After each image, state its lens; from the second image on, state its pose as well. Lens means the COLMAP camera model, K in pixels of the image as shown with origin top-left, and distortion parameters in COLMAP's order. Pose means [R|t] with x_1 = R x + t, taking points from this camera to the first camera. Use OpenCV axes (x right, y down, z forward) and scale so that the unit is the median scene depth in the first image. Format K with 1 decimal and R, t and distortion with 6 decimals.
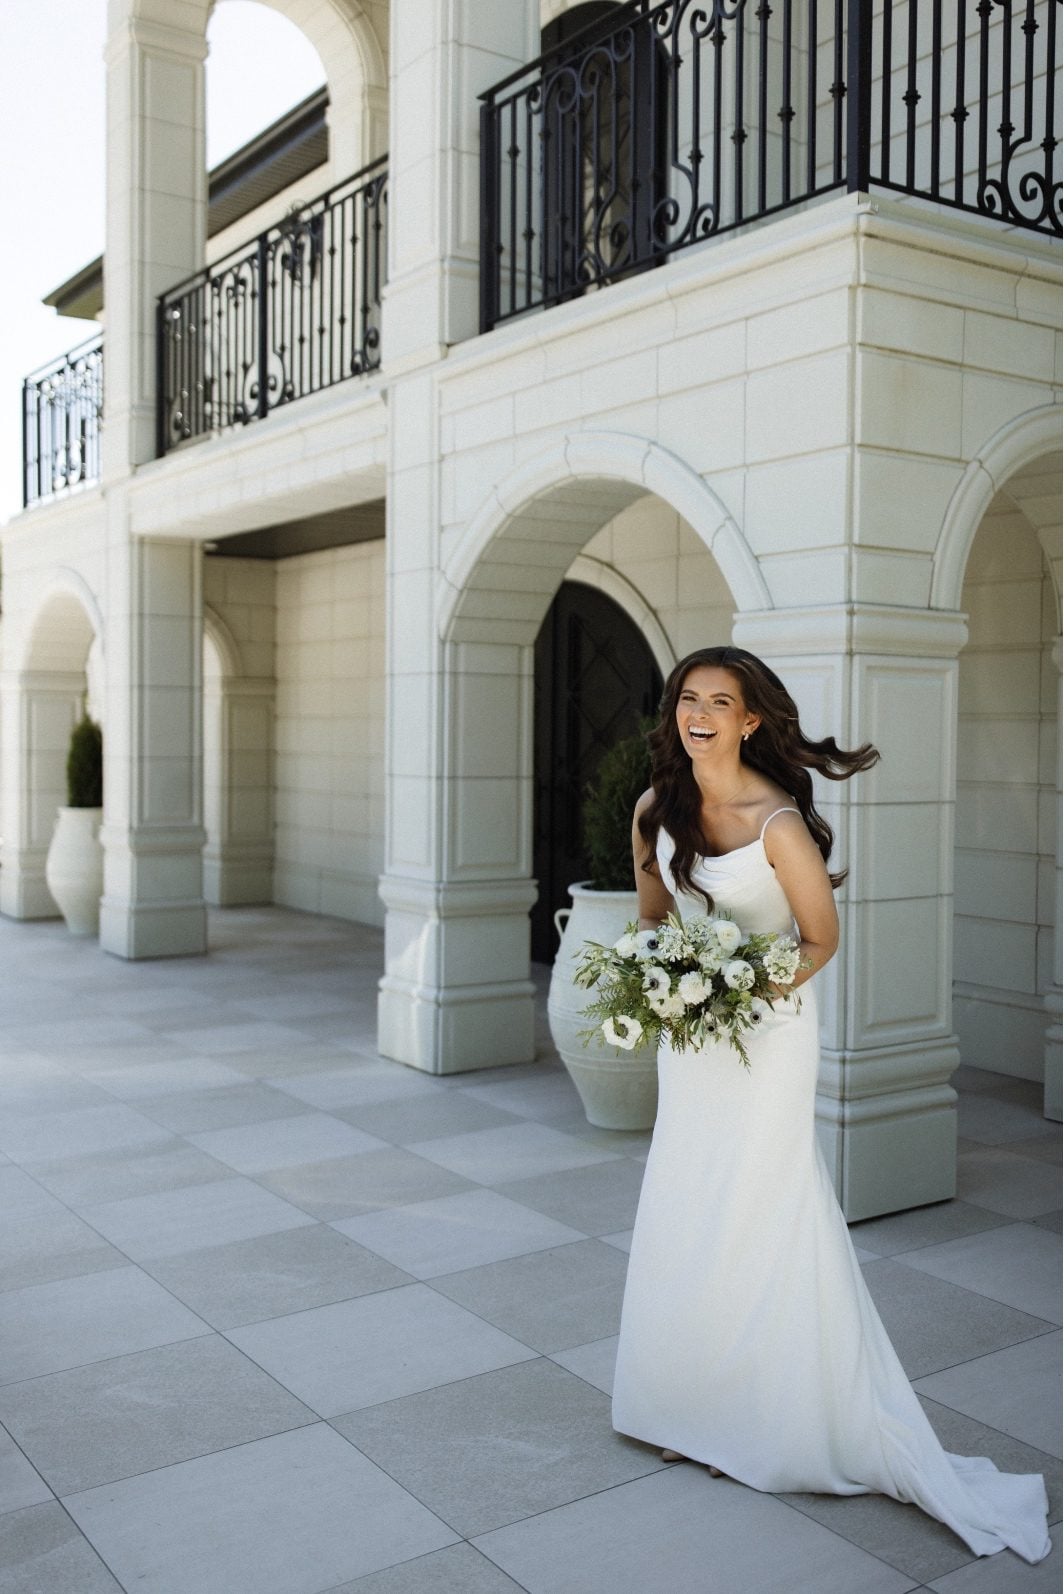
lens RADIAL K [[1515.4, 0, 532.0], [0, 1515.4, 797.0], [0, 0, 1]] dist [0.003320, -0.009940]
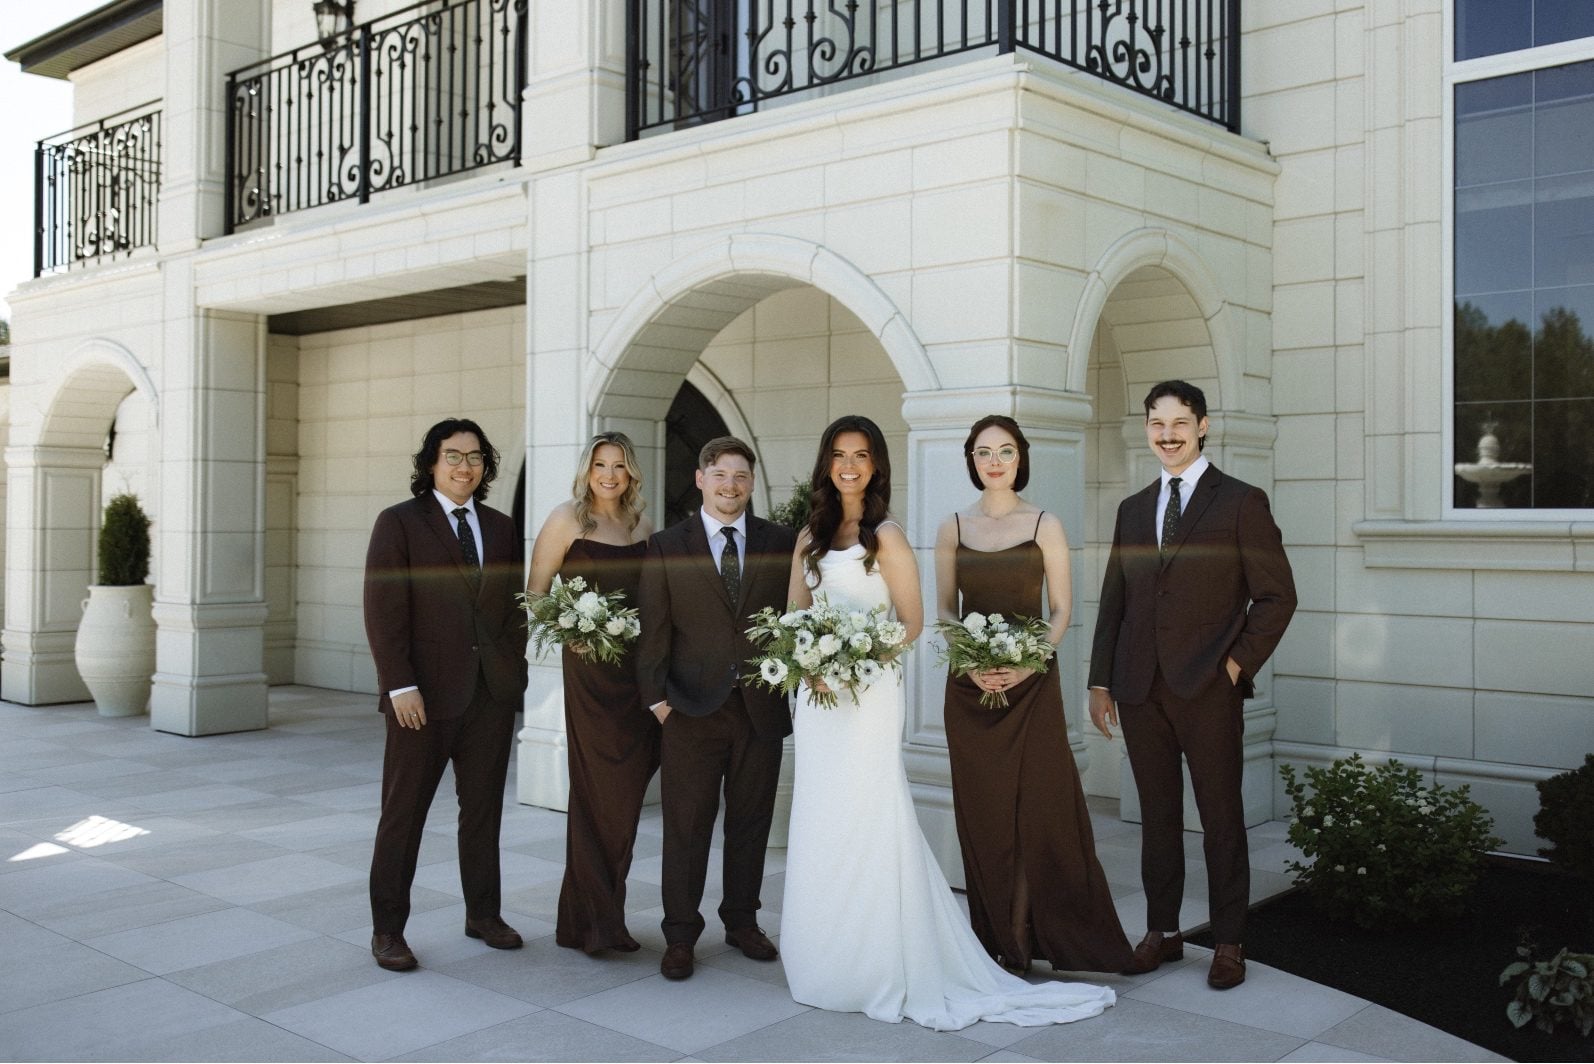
lens RADIAL K [[1560.5, 0, 797.0], [0, 1560.5, 532.0], [0, 0, 1]] dist [0.013398, 0.006314]
pose [[0.970625, -0.007221, 0.240490, -0.191689], [0.015490, 0.999351, -0.032509, 0.020975], [-0.240099, 0.035279, 0.970107, -0.128715]]
